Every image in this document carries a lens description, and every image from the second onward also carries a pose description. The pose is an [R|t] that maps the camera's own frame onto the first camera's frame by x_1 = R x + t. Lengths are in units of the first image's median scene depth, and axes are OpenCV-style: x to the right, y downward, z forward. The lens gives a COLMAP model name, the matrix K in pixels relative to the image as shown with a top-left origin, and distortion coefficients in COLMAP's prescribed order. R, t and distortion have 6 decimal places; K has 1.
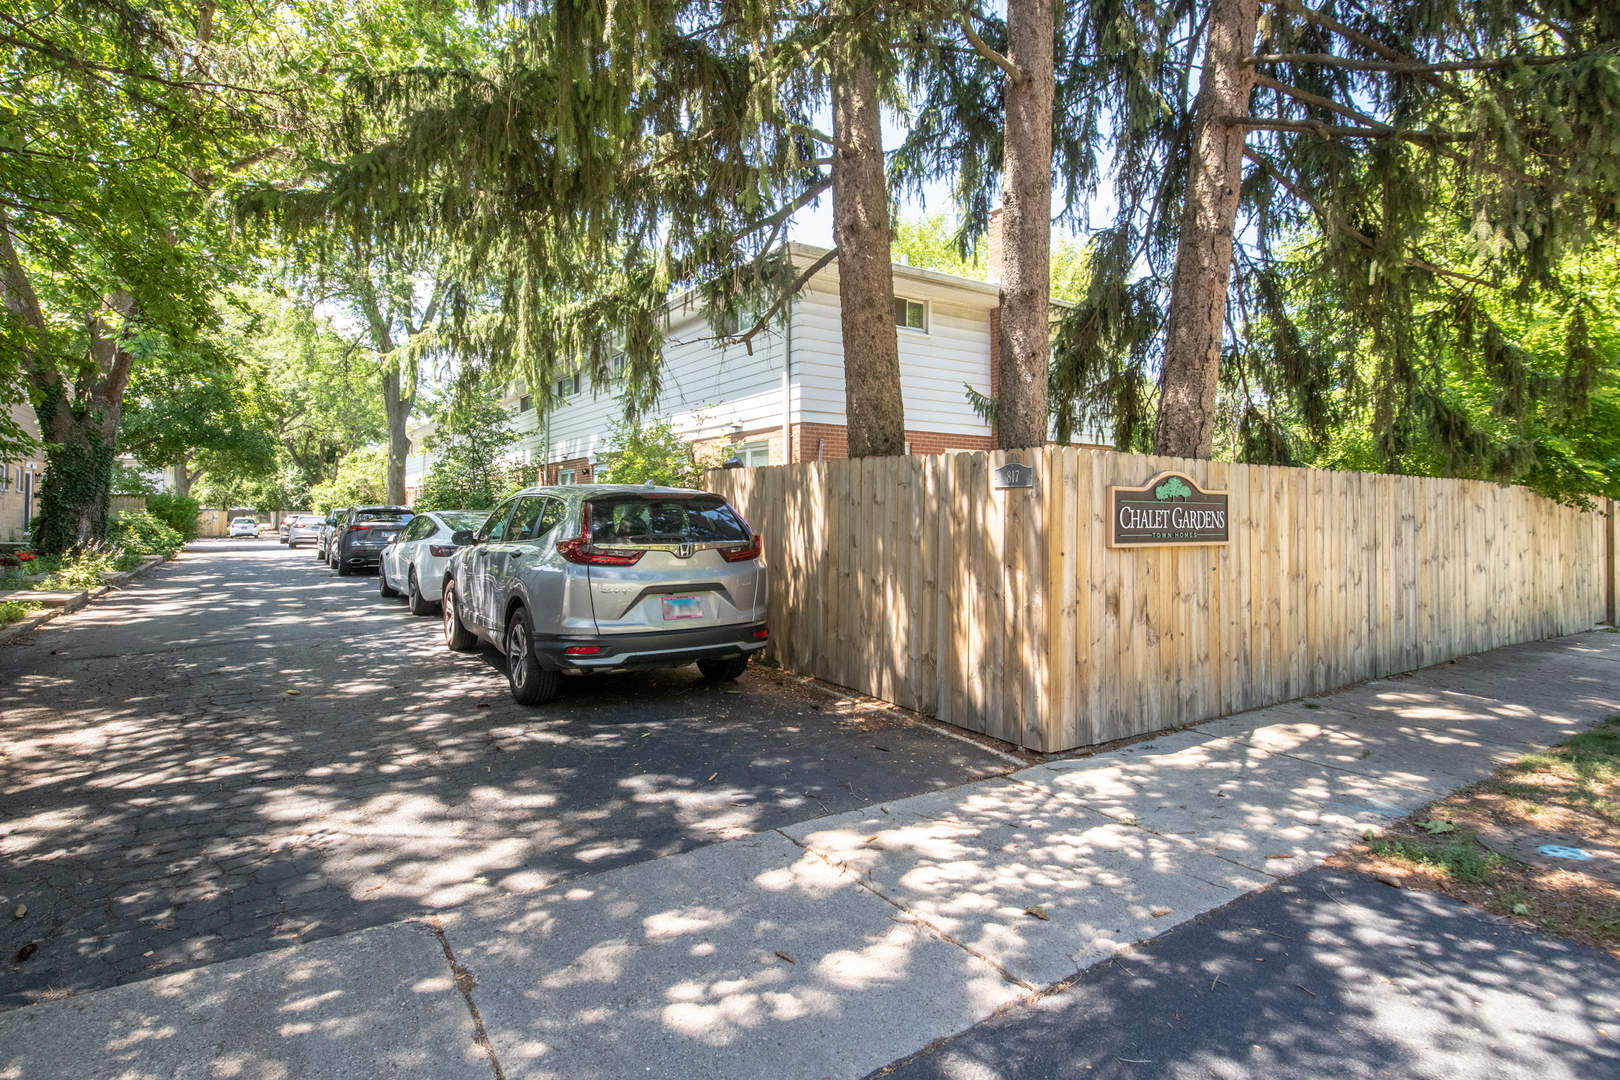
lens RADIAL K [[729.8, 0, 810.0], [0, 729.8, 540.0], [0, 0, 1]] dist [0.003101, 0.000007]
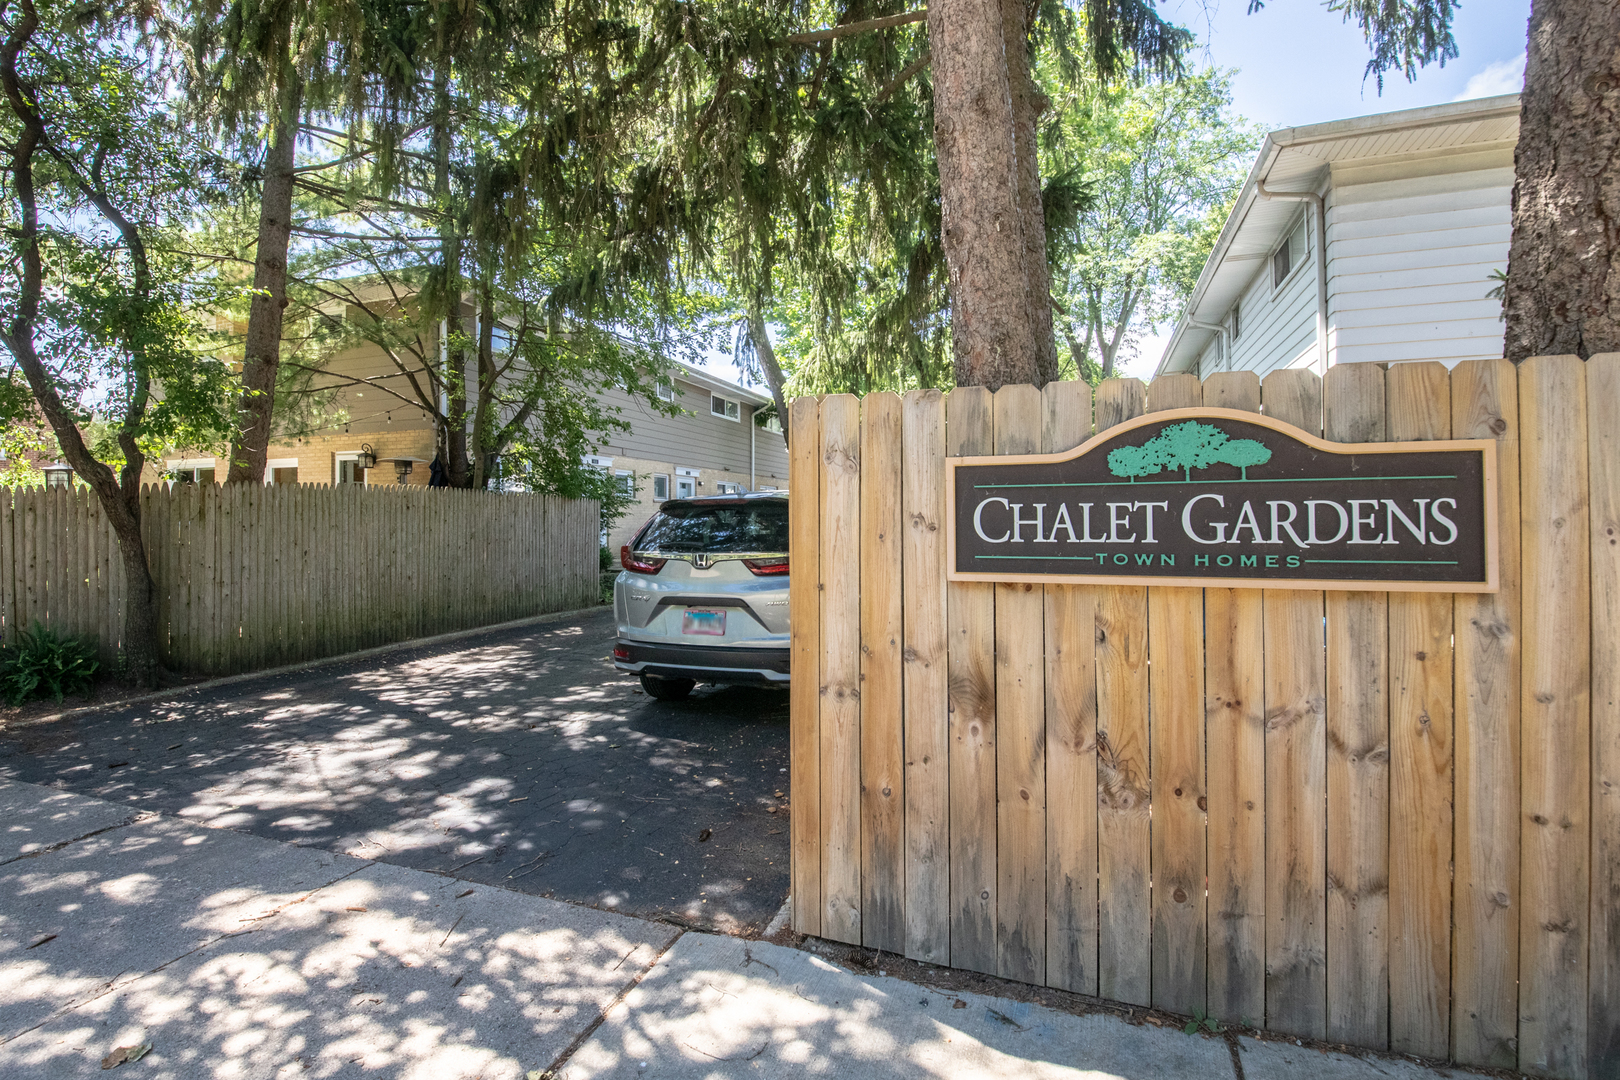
lens RADIAL K [[742.3, 0, 810.0], [0, 742.3, 540.0], [0, 0, 1]] dist [-0.003040, -0.011616]
pose [[0.632622, 0.011331, -0.774378, 0.943514], [-0.020757, 0.999782, -0.002328, -0.017381], [0.774182, 0.017547, 0.632719, 0.770689]]
